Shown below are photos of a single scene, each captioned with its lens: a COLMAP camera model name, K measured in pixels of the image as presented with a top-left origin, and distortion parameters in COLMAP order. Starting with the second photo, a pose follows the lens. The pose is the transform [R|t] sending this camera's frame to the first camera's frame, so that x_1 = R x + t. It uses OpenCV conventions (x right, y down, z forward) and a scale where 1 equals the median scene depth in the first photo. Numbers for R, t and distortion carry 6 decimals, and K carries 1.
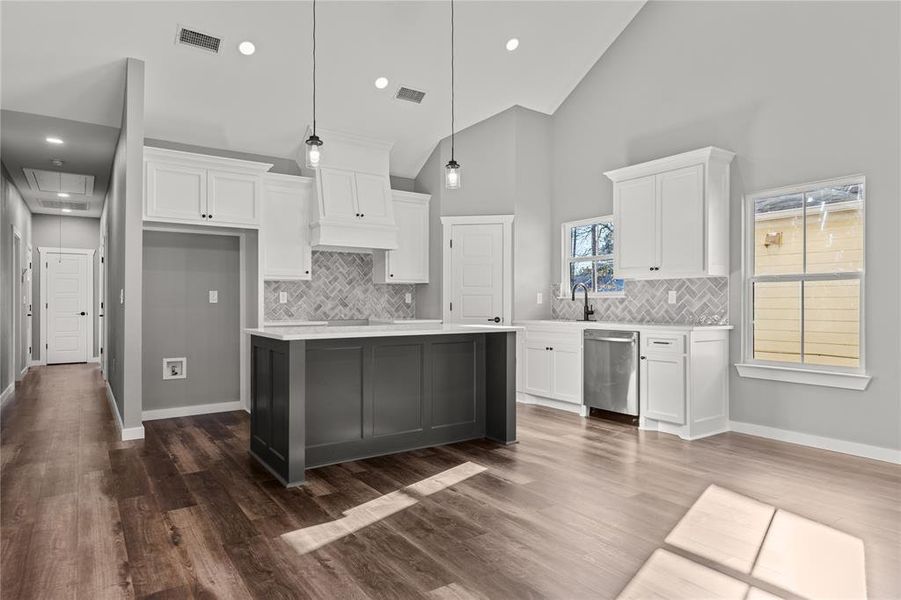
lens RADIAL K [[540.2, 0, 451.6], [0, 540.2, 296.2], [0, 0, 1]] dist [0.000237, 0.003164]
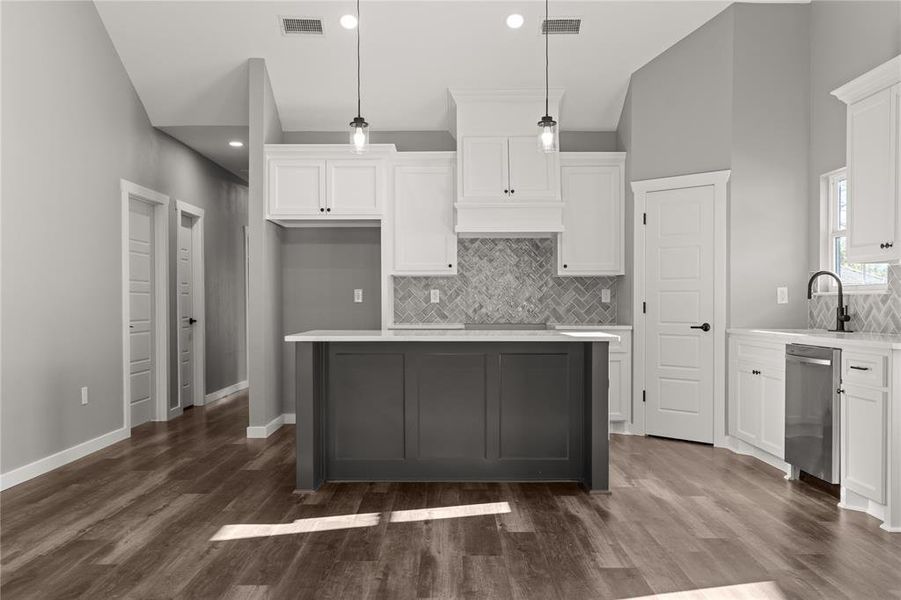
lens RADIAL K [[783.4, 0, 447.1], [0, 783.4, 303.9], [0, 0, 1]] dist [0.009364, -0.008803]
pose [[0.819457, 0.000967, -0.573140, 0.446900], [0.007425, 0.999897, 0.012303, -0.000301], [0.573093, -0.014337, 0.819365, 0.007663]]
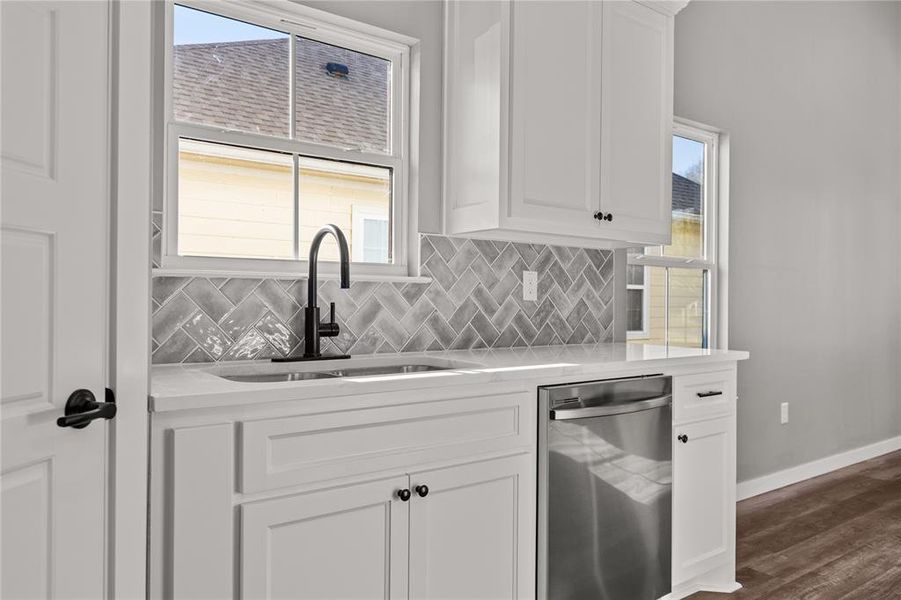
lens RADIAL K [[642.2, 0, 449.8], [0, 642.2, 300.9], [0, 0, 1]] dist [0.002736, -0.003762]
pose [[-0.023226, -0.000147, 0.999730, -0.101912], [-0.021972, 0.999759, -0.000364, 0.015250], [-0.999489, -0.021975, -0.023224, 1.058162]]
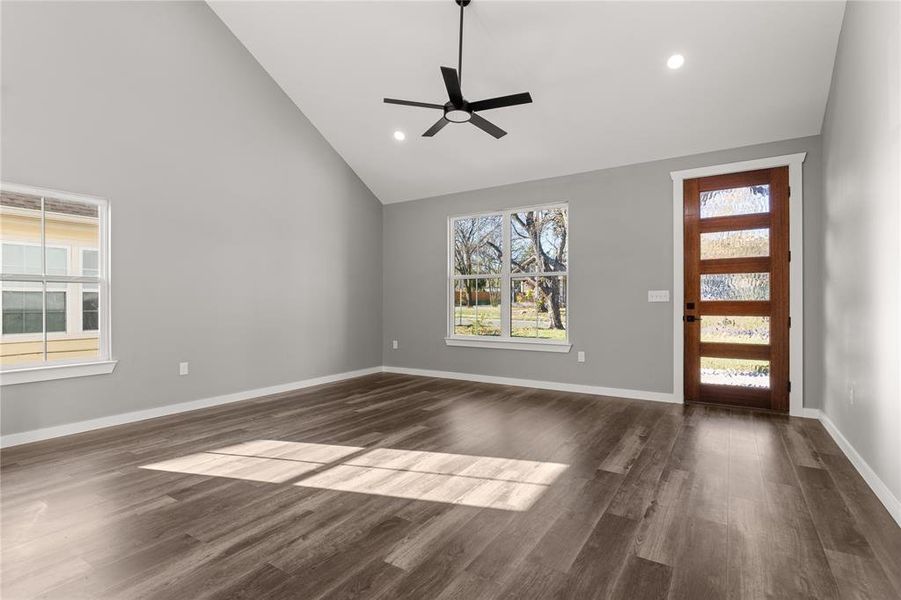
lens RADIAL K [[416.0, 0, 458.6], [0, 416.0, 301.7], [0, 0, 1]] dist [0.000588, 0.000108]
pose [[-0.379236, 0.003559, 0.925293, -0.337542], [-0.010930, 0.999906, -0.008326, 0.006095], [-0.925235, -0.013271, -0.379161, 0.482662]]
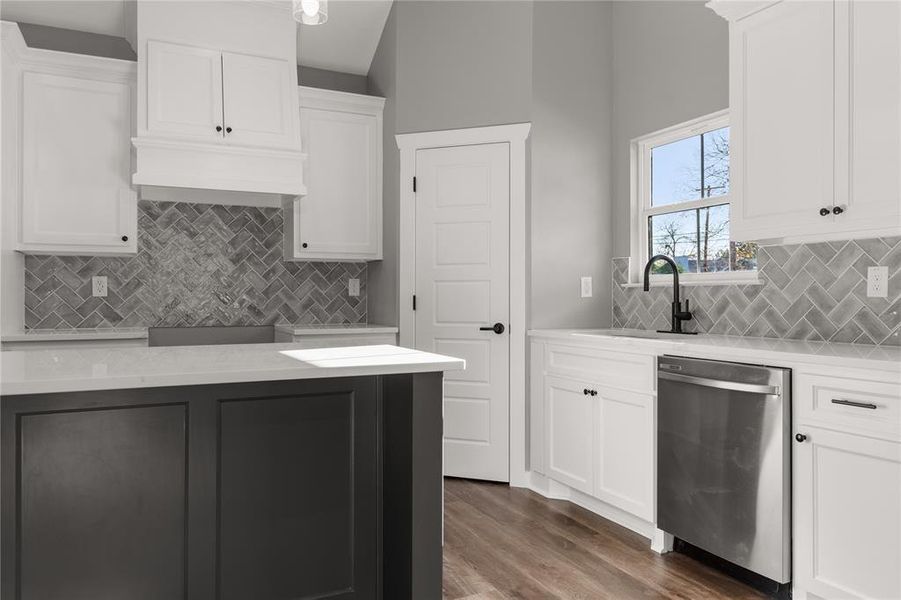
lens RADIAL K [[642.2, 0, 452.7], [0, 642.2, 286.9], [0, 0, 1]] dist [0.002736, -0.003762]
pose [[0.986936, -0.002944, -0.161087, 0.163293], [0.002775, 0.999995, -0.001274, 0.005366], [0.161090, 0.000810, 0.986939, 0.453391]]
